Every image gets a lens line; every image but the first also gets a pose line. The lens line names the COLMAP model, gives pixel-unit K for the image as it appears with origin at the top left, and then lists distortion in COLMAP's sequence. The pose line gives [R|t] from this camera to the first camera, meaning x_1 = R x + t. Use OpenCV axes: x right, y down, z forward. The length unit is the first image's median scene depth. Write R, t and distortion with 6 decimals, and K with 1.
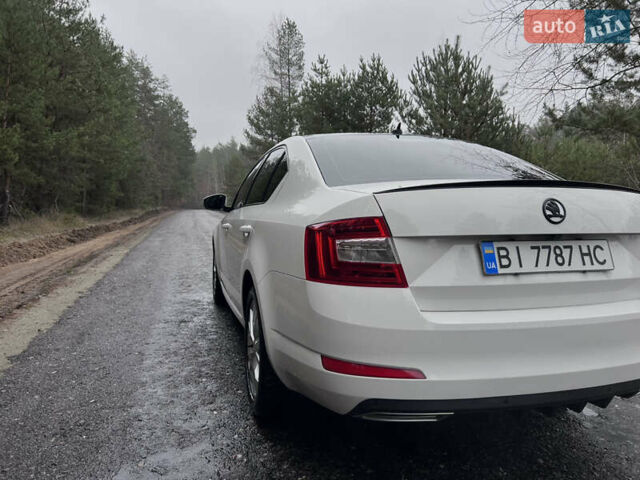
lens RADIAL K [[478.9, 0, 320.0], [0, 478.9, 240.0], [0, 0, 1]] dist [0.011004, -0.005634]
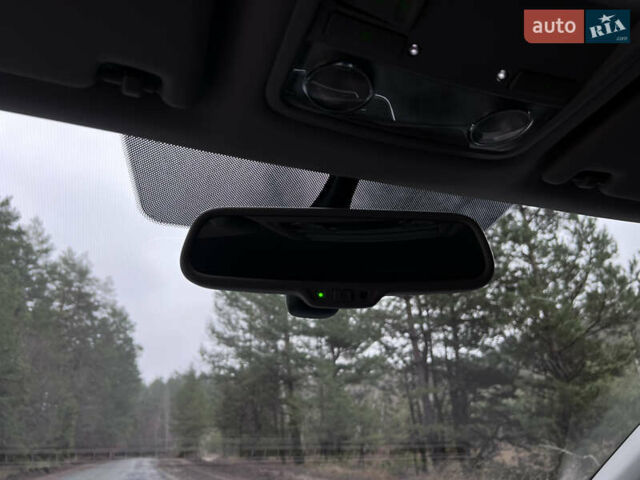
lens RADIAL K [[478.9, 0, 320.0], [0, 478.9, 240.0], [0, 0, 1]] dist [0.011004, -0.005634]
pose [[0.996270, -0.021335, 0.083611, -0.112634], [0.056958, 0.890472, -0.451459, -0.052781], [-0.064821, 0.454538, 0.888366, 0.692995]]
